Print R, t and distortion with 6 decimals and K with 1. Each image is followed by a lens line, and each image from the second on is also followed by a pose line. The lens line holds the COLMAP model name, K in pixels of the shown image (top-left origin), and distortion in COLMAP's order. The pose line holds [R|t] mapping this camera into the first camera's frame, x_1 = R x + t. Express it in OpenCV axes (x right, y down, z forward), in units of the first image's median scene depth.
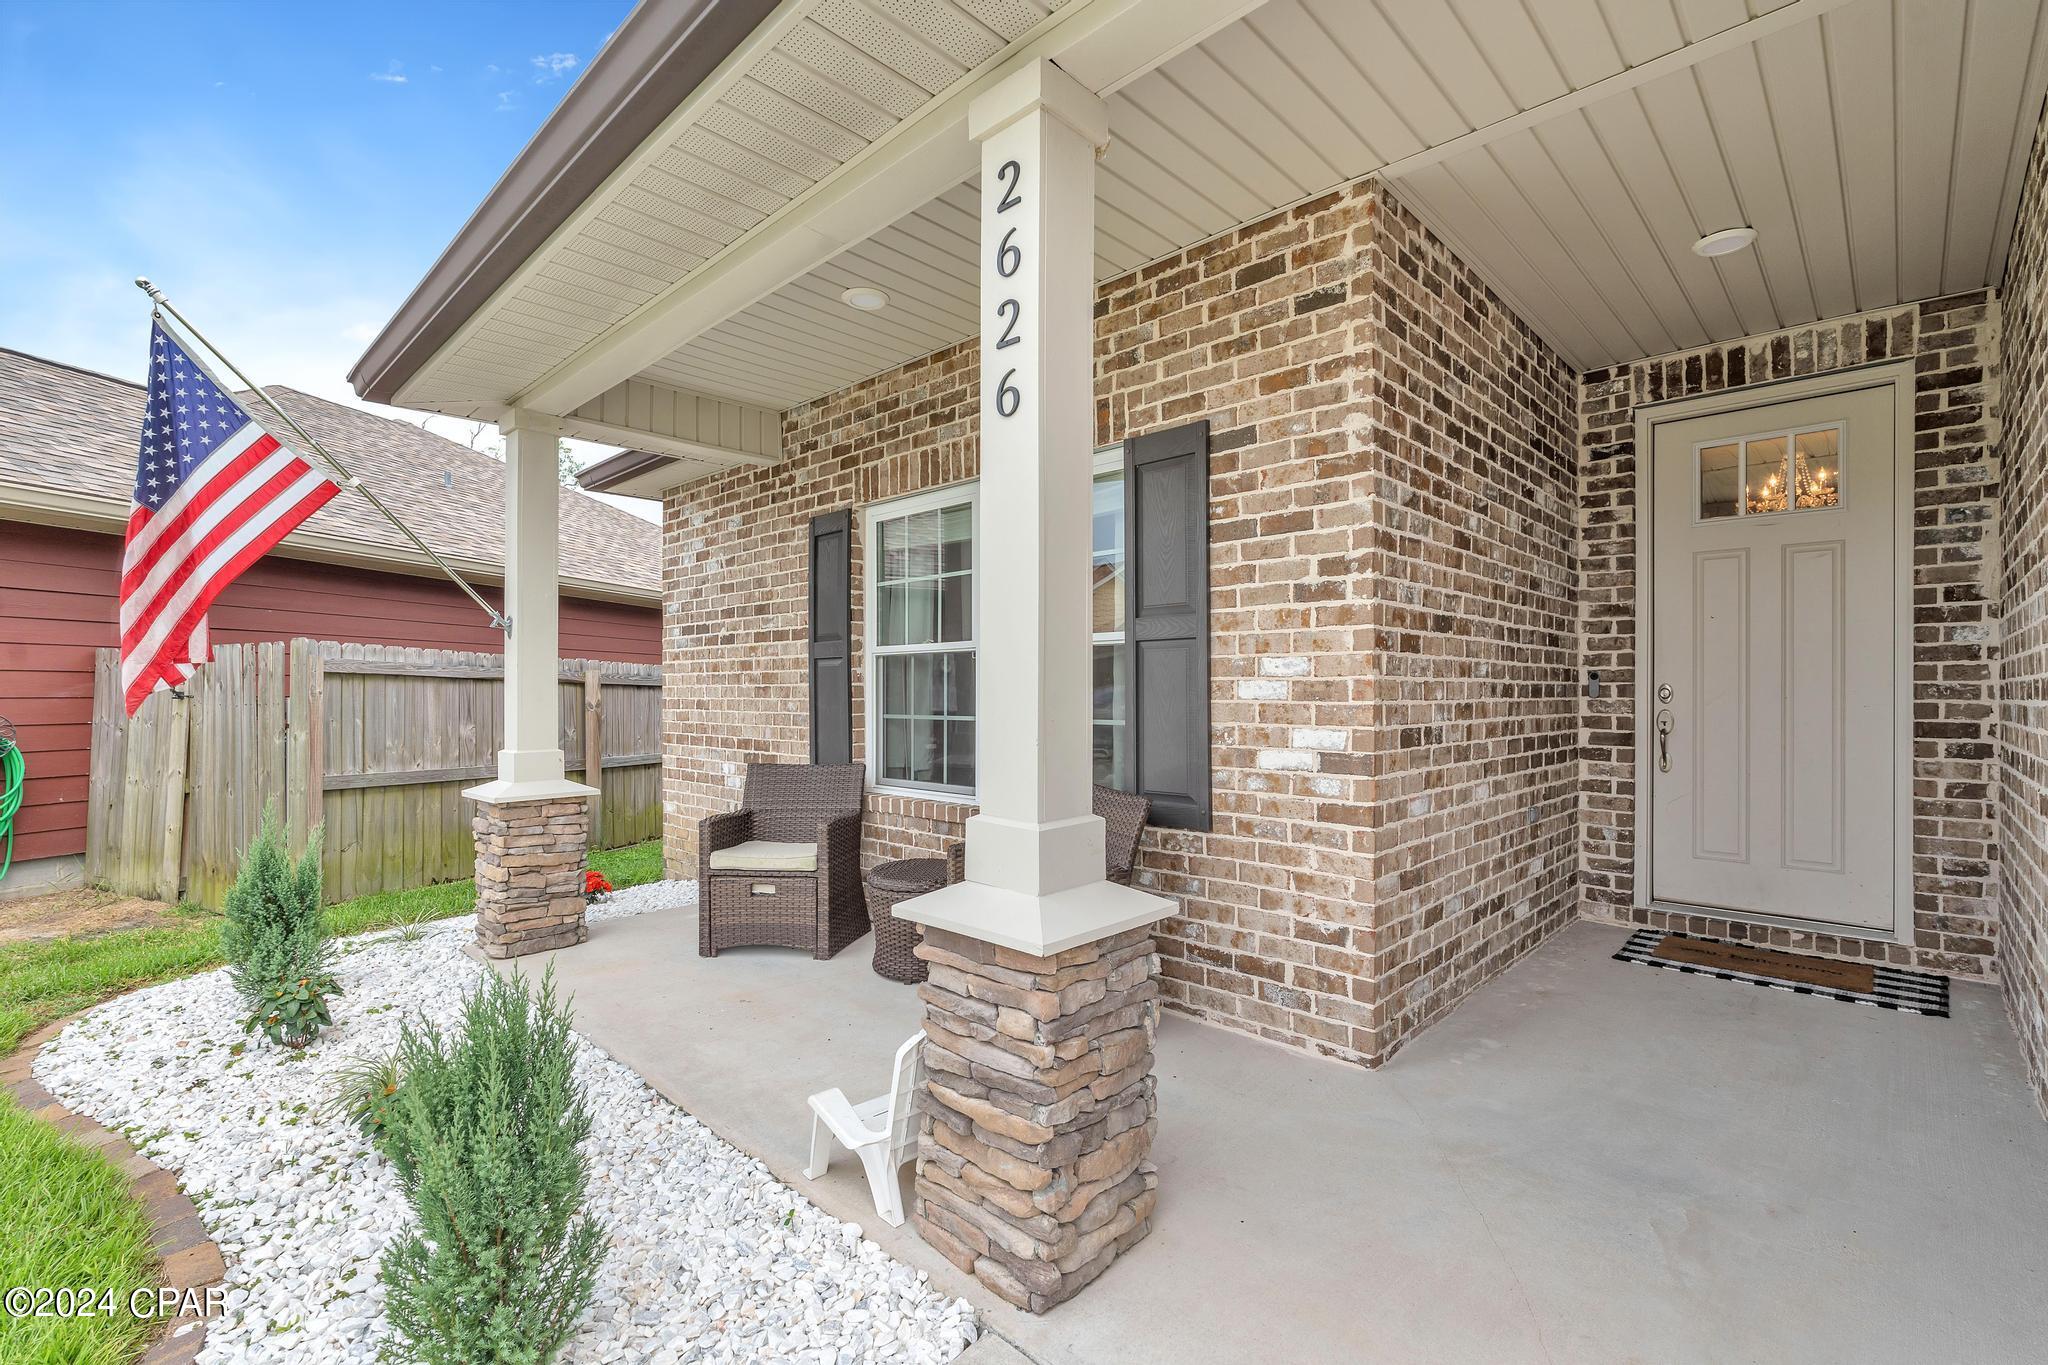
lens RADIAL K [[912.4, 0, 1021.8], [0, 912.4, 687.1], [0, 0, 1]] dist [-0.003290, -0.000301]
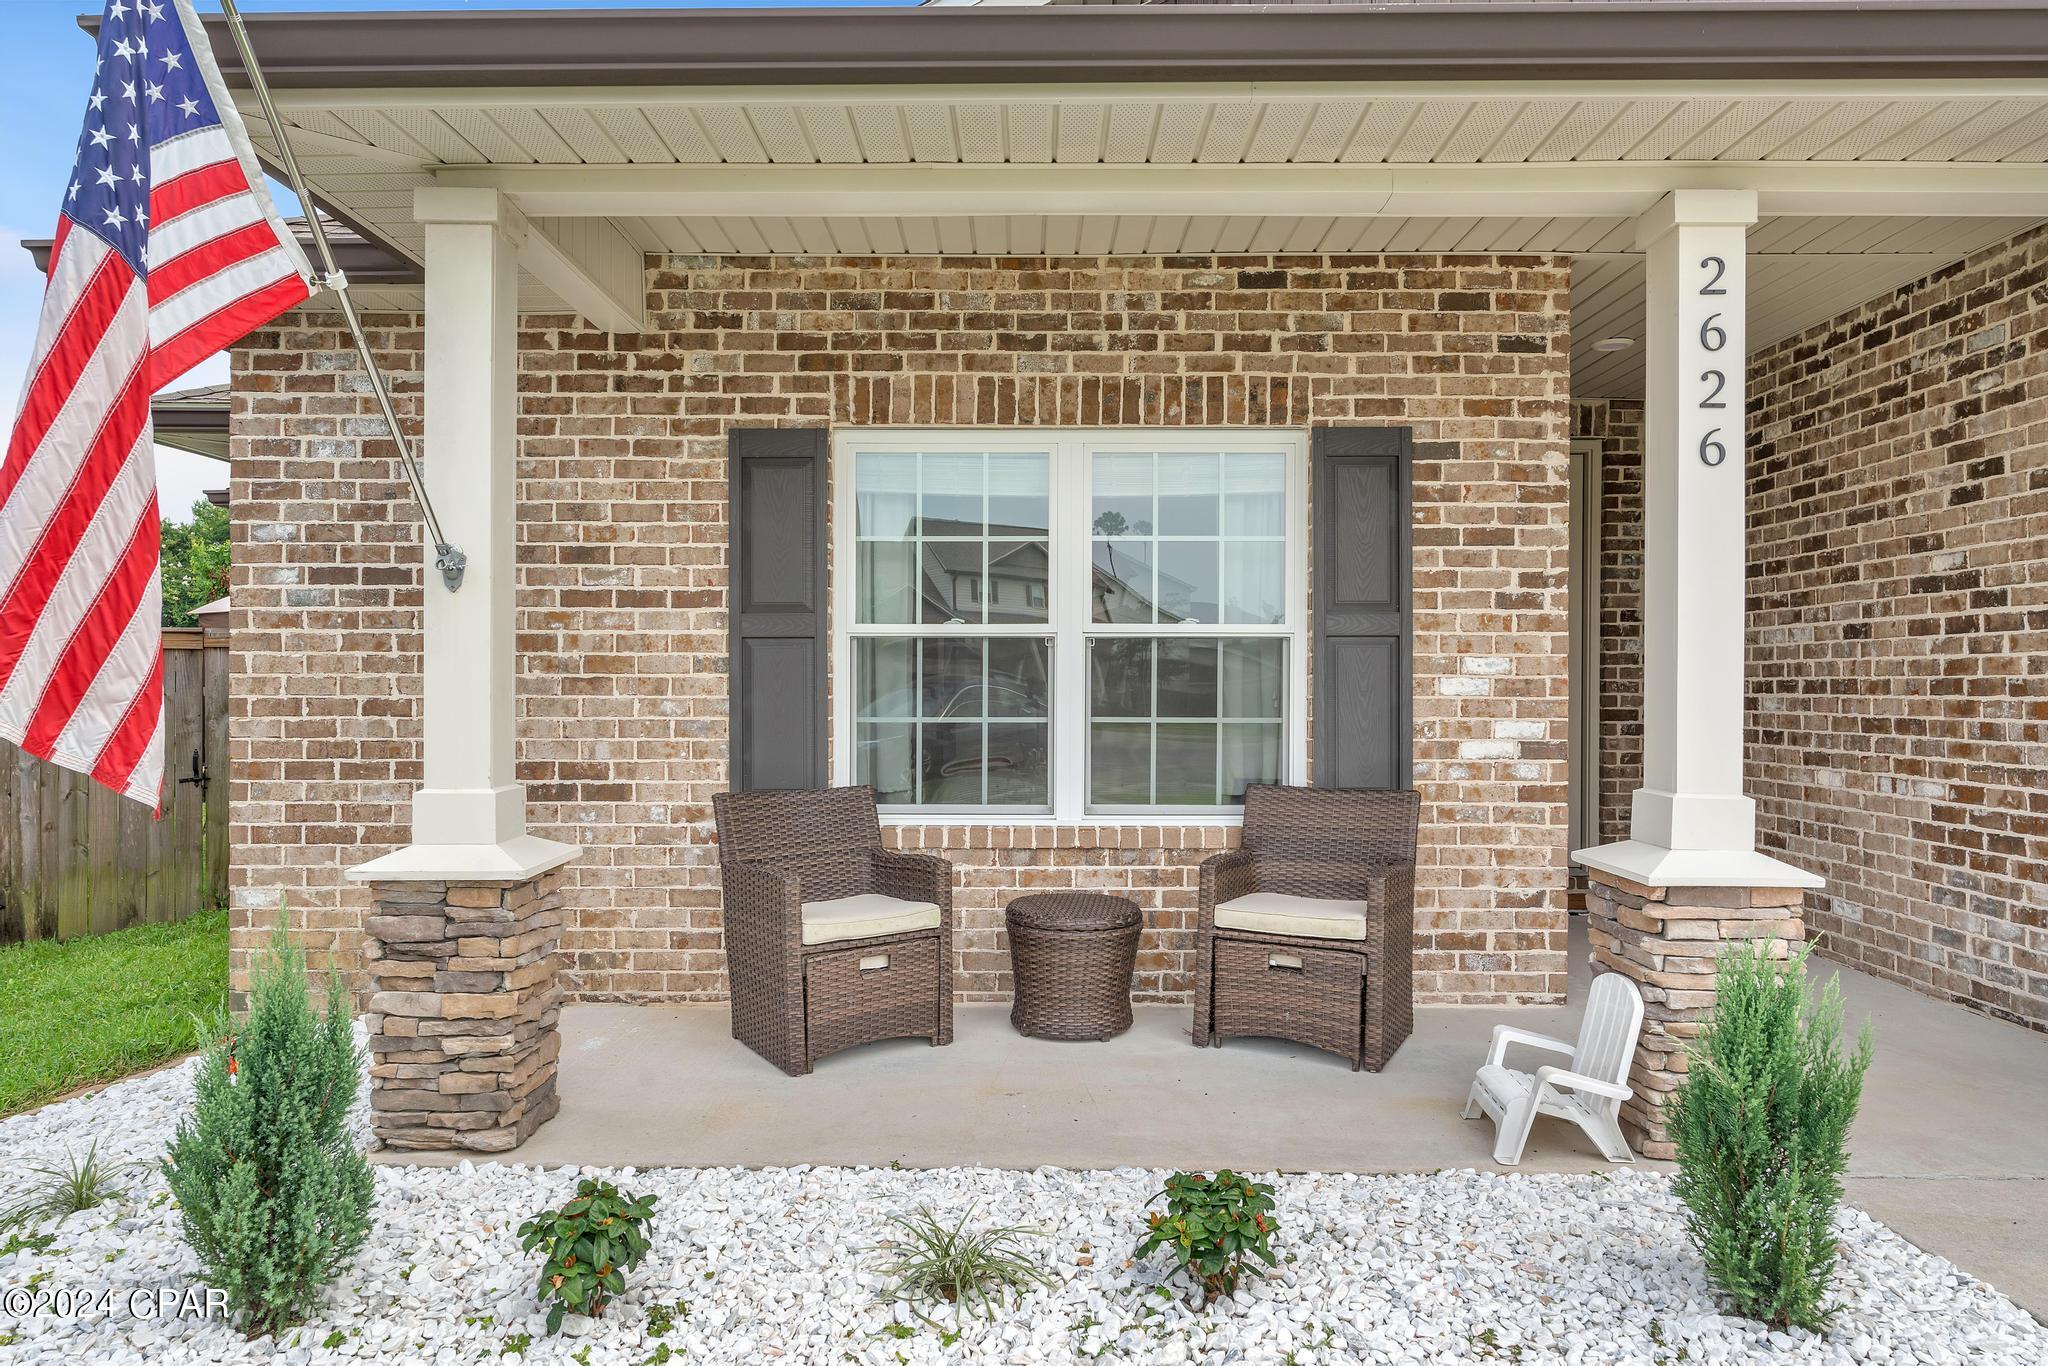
lens RADIAL K [[1314.2, 0, 1024.0], [0, 1314.2, 683.0], [0, 0, 1]] dist [0.003702, 0.000911]
pose [[0.719248, 0.001702, 0.694752, -1.184939], [-0.006882, 0.999965, 0.004676, -0.004975], [-0.694720, -0.008144, 0.719234, 0.230722]]
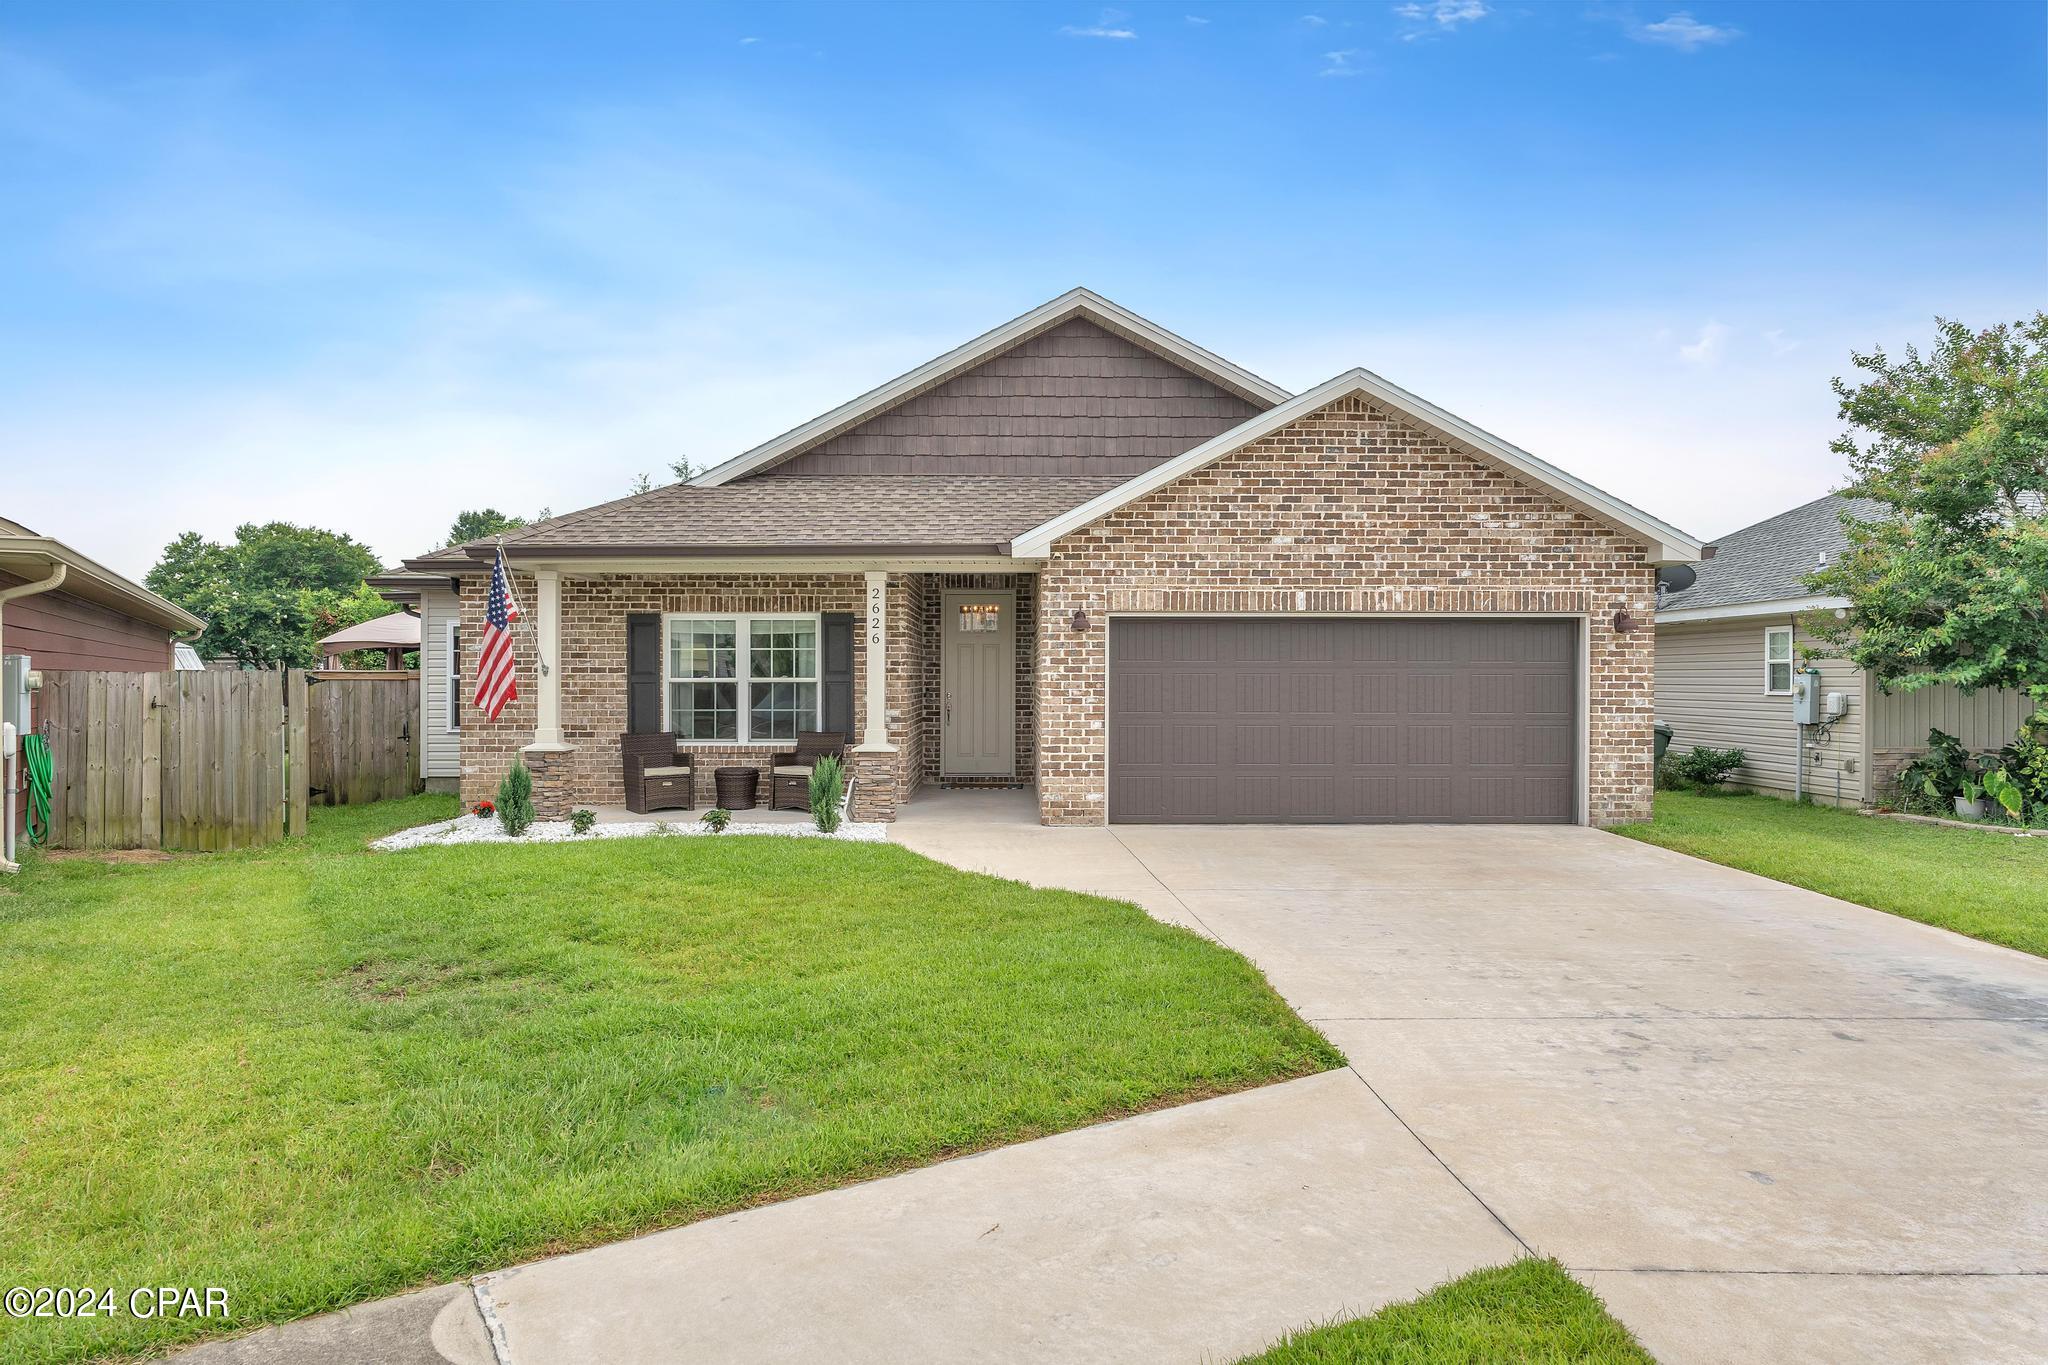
lens RADIAL K [[1314.2, 0, 1024.0], [0, 1314.2, 682.5], [0, 0, 1]] dist [0.003702, 0.000911]
pose [[0.712093, -0.003762, 0.702075, -2.619928], [-0.005206, 0.999930, 0.010639, -0.106837], [-0.702066, -0.011231, 0.712024, -2.699500]]
